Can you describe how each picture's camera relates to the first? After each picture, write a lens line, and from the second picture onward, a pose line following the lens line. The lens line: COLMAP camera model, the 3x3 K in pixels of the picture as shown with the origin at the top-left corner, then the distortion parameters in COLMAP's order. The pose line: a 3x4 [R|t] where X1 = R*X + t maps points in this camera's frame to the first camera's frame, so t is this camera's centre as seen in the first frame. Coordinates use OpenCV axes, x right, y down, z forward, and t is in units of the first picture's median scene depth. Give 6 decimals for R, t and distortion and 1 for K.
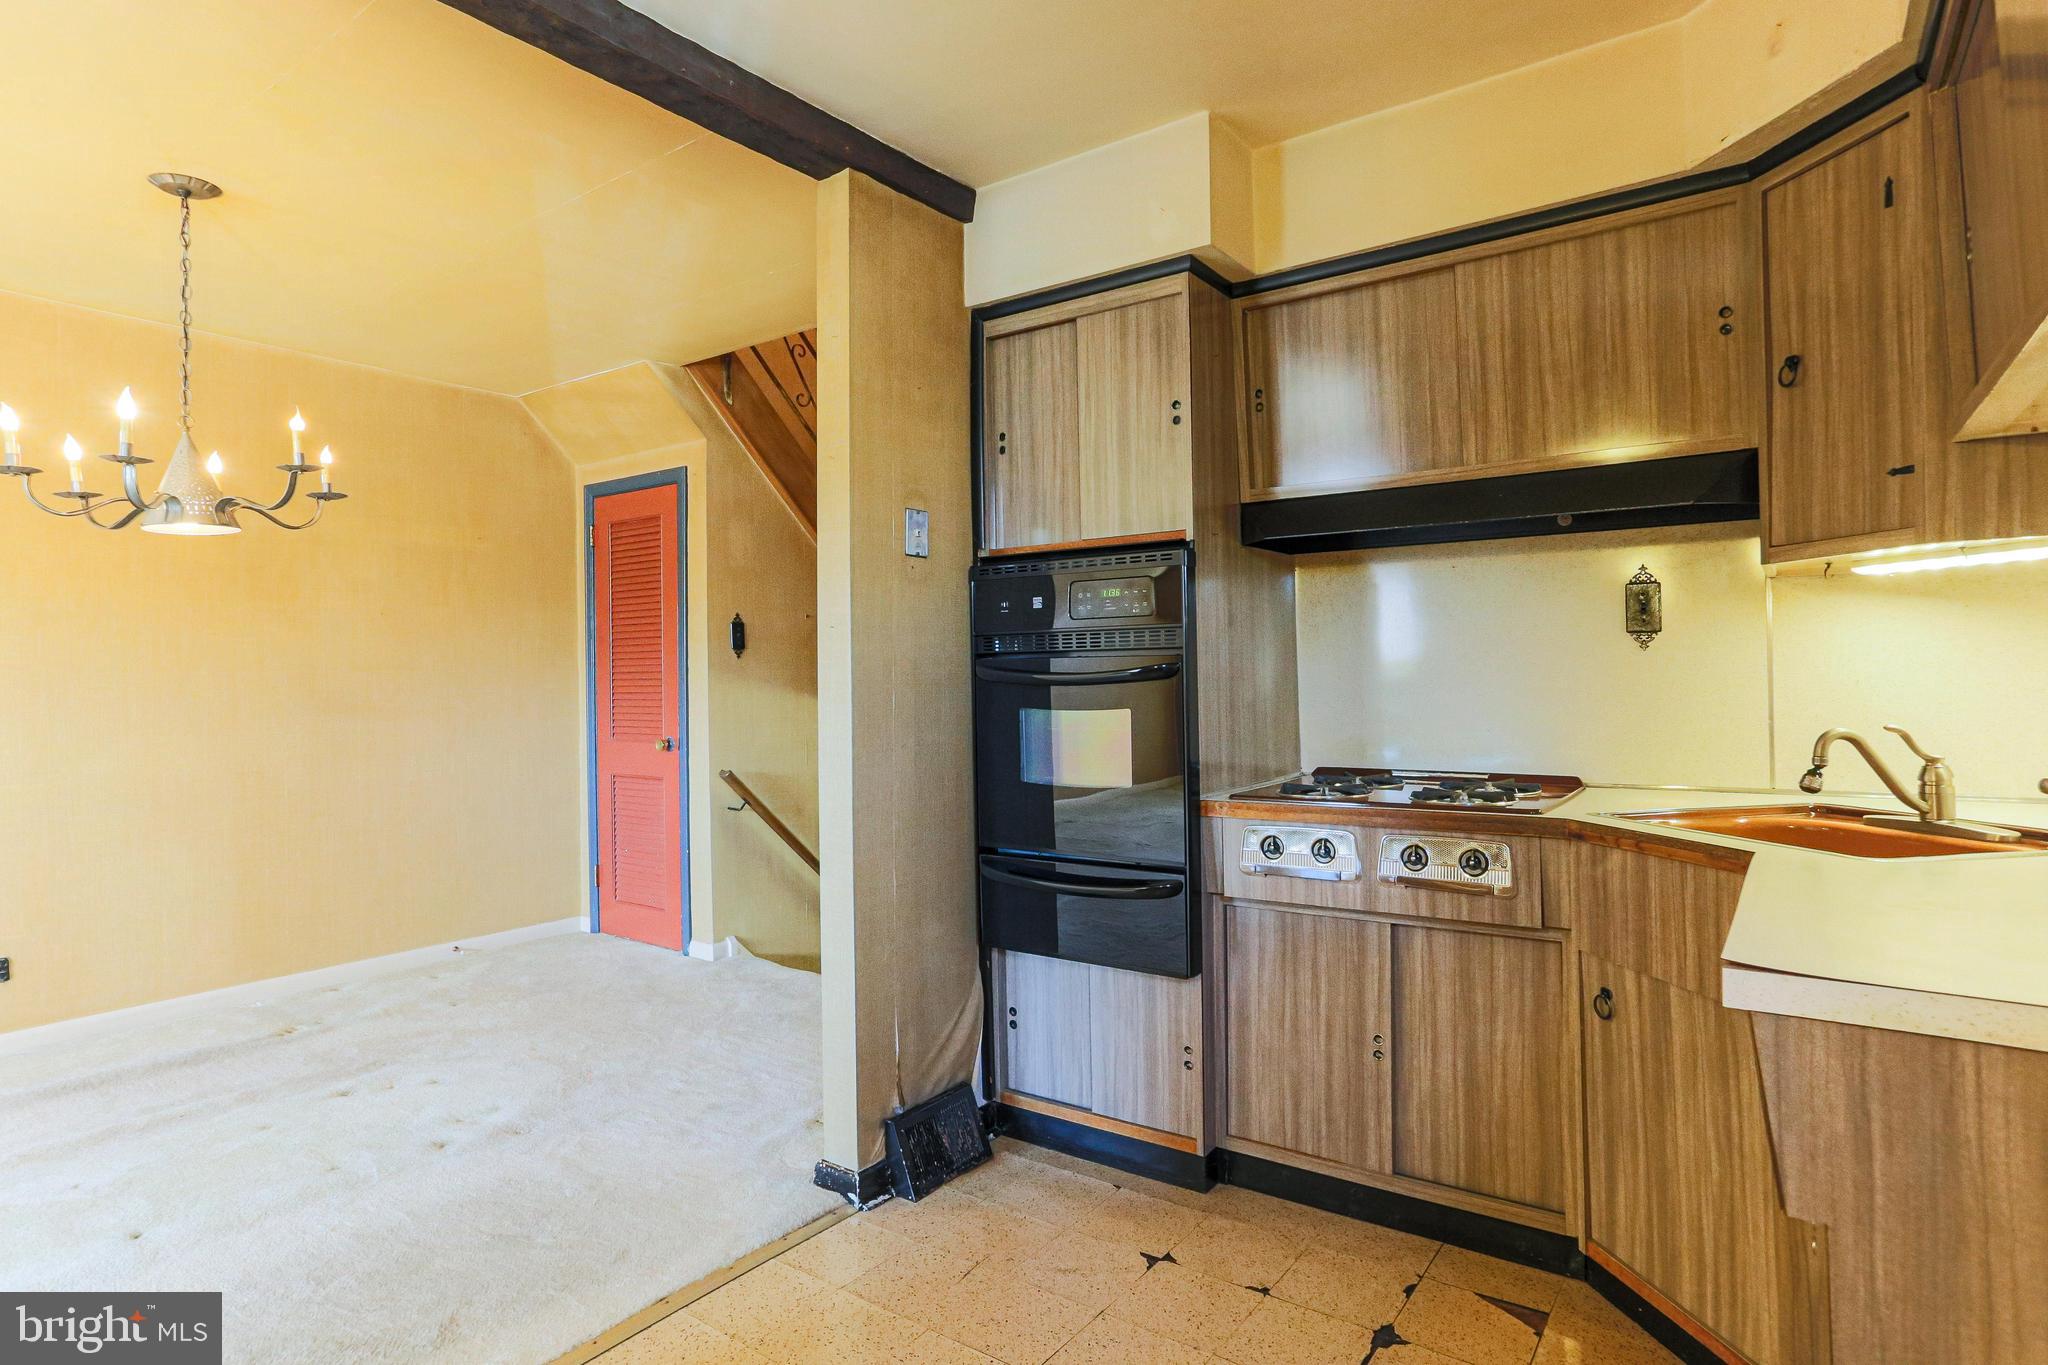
lens RADIAL K [[1066.4, 0, 1010.7], [0, 1066.4, 659.4], [0, 0, 1]] dist [-0.052937, 0.038766]
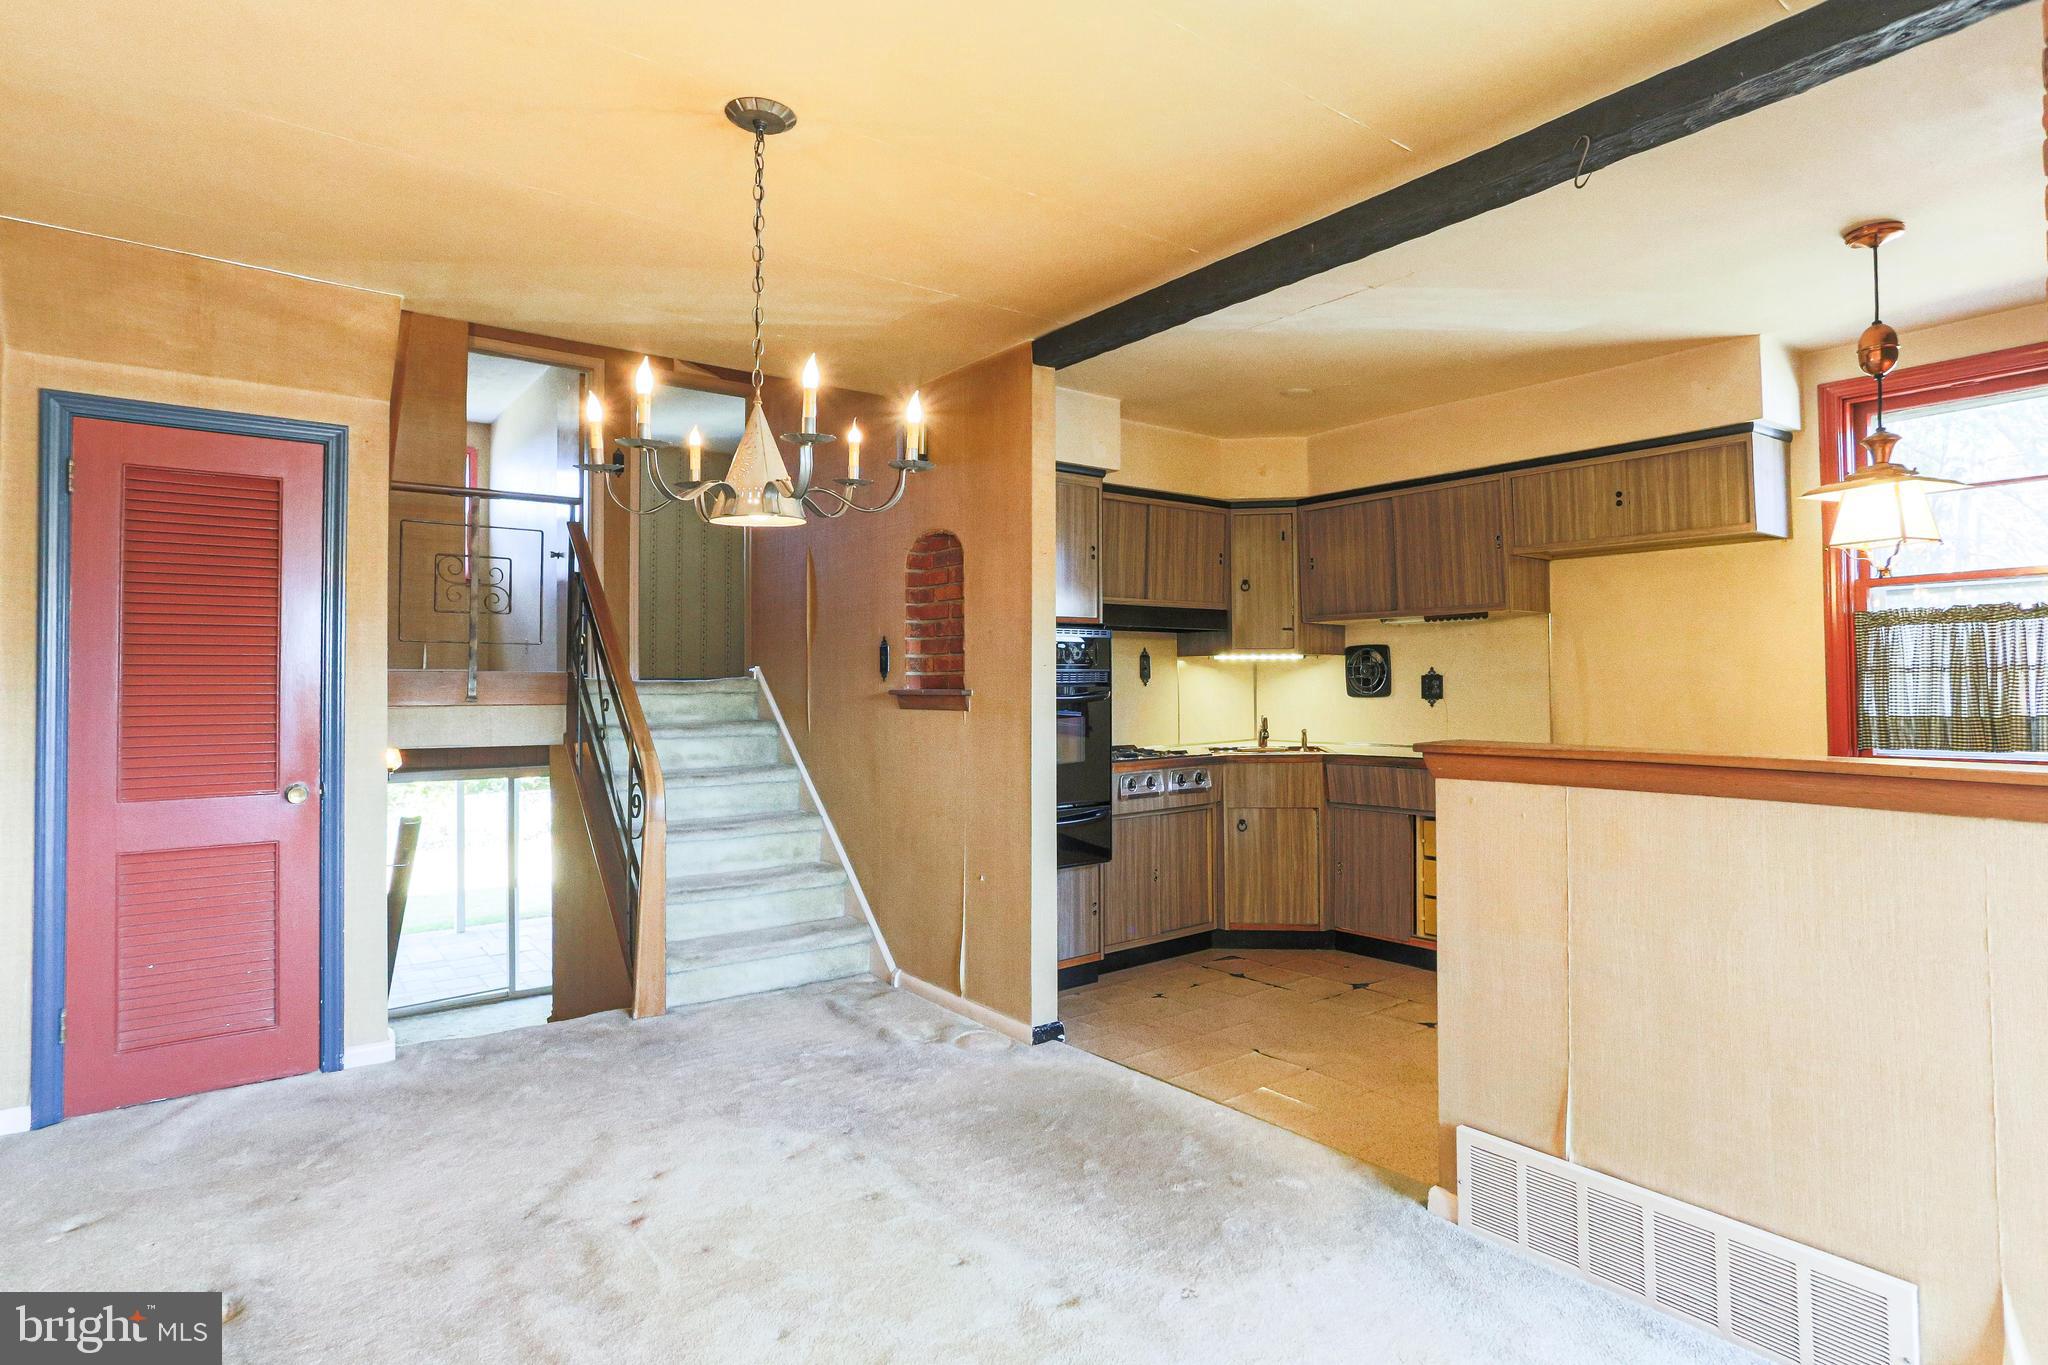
lens RADIAL K [[1049.9, 0, 1008.7], [0, 1049.9, 657.4], [0, 0, 1]] dist [-0.067027, 0.036371]
pose [[0.306127, 0.040656, 0.951122, -1.865353], [-0.010623, 0.999171, -0.039291, 0.022732], [-0.951932, 0.001925, 0.306305, 0.694831]]
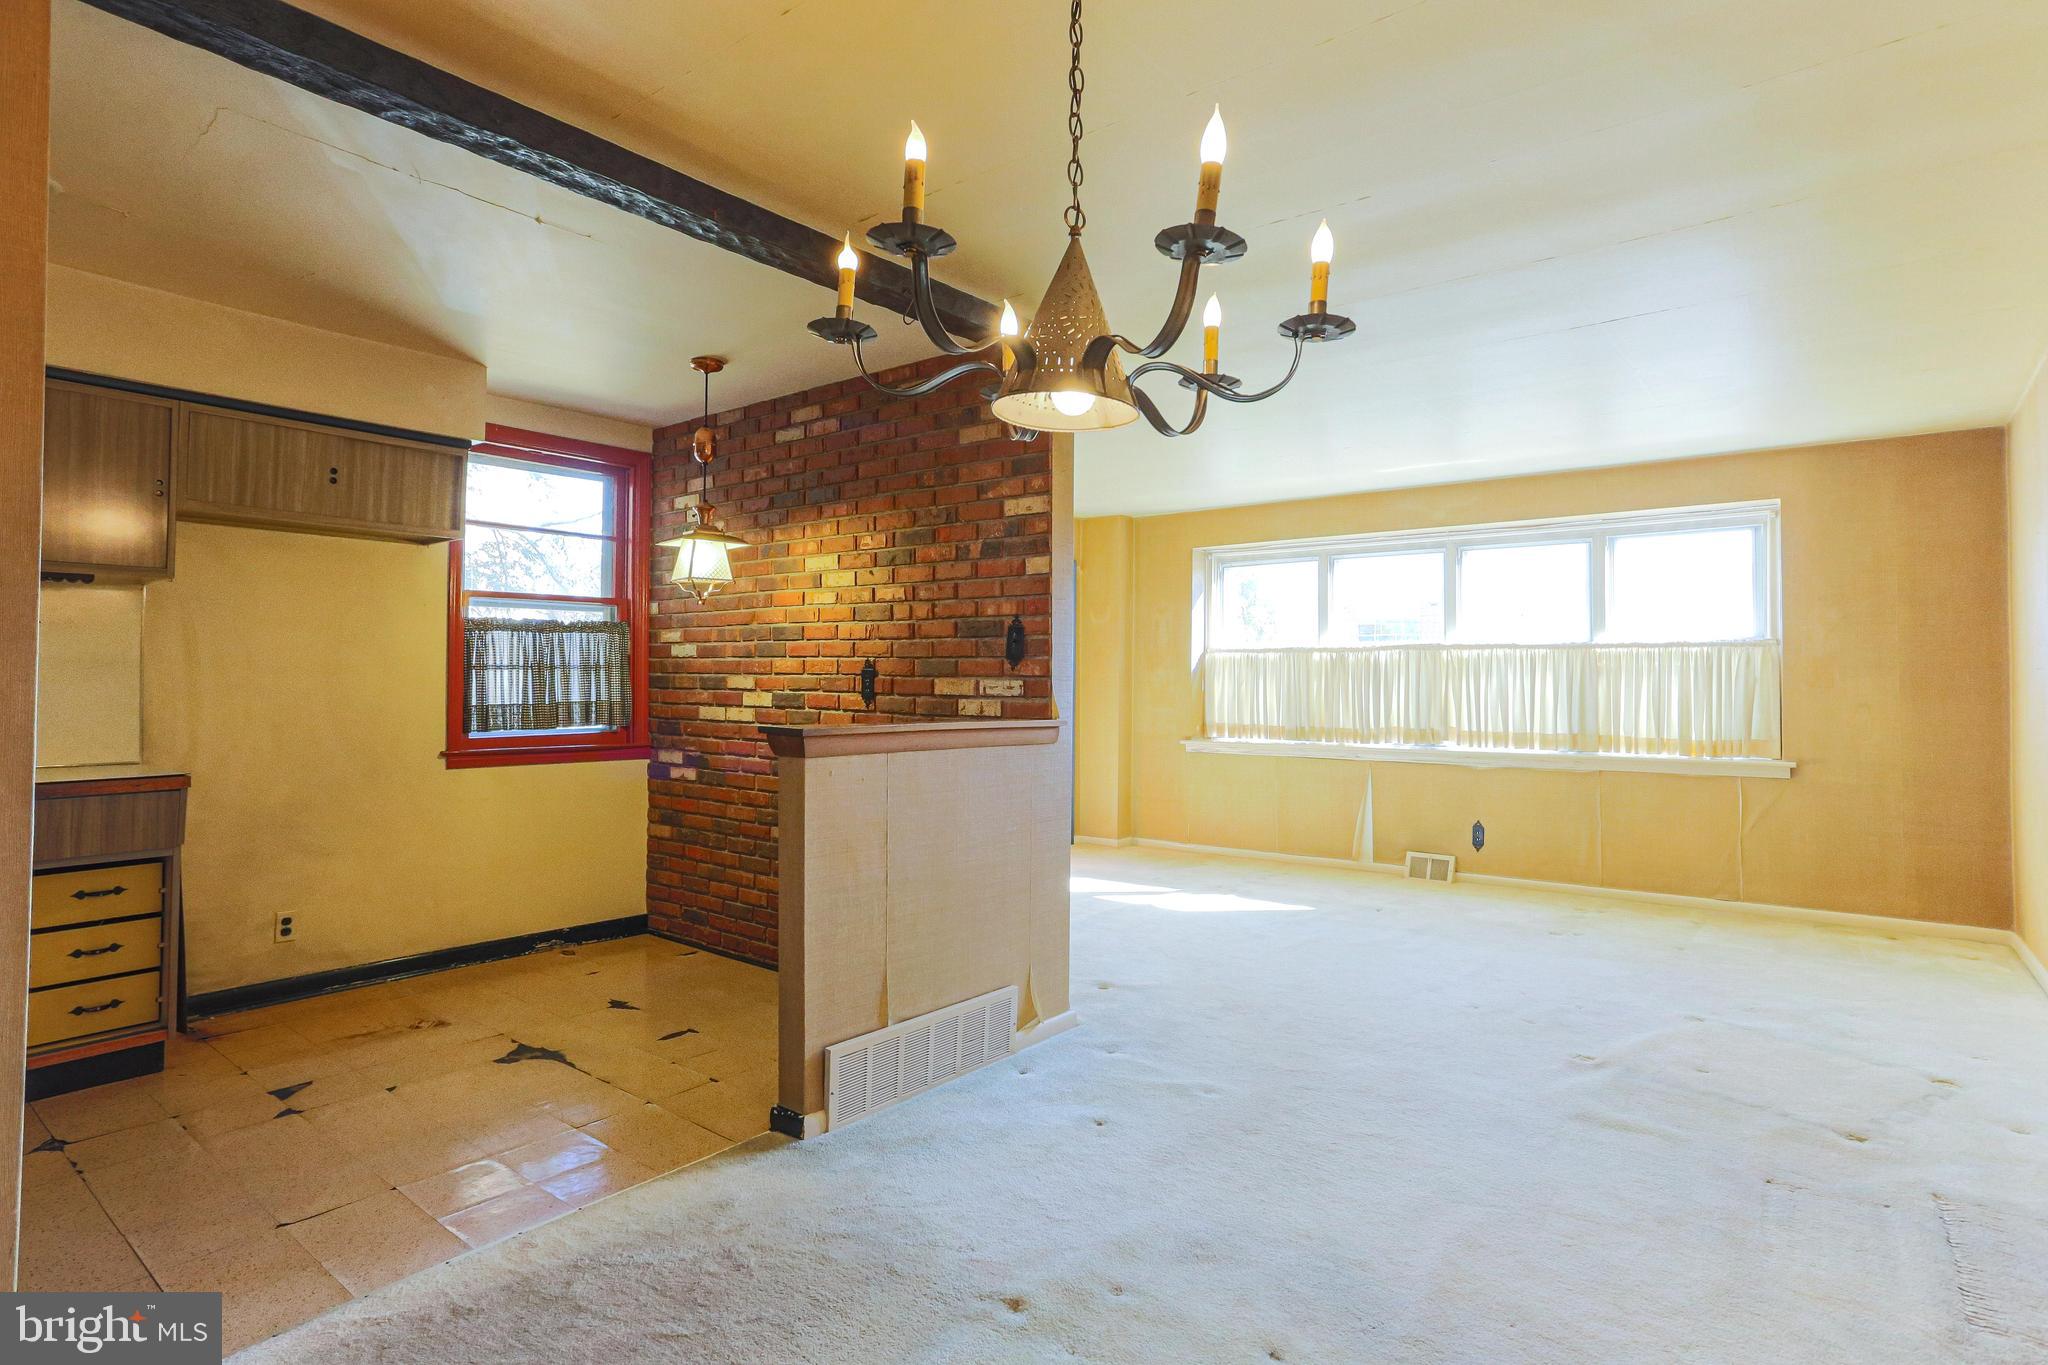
lens RADIAL K [[1066.4, 0, 1010.7], [0, 1066.4, 659.4], [0, 0, 1]] dist [-0.052937, 0.038766]
pose [[-0.997712, 0.013003, 0.066344, -0.988133], [0.010780, 0.999372, -0.033750, 0.029301], [-0.066741, -0.032957, -0.997226, 1.904444]]
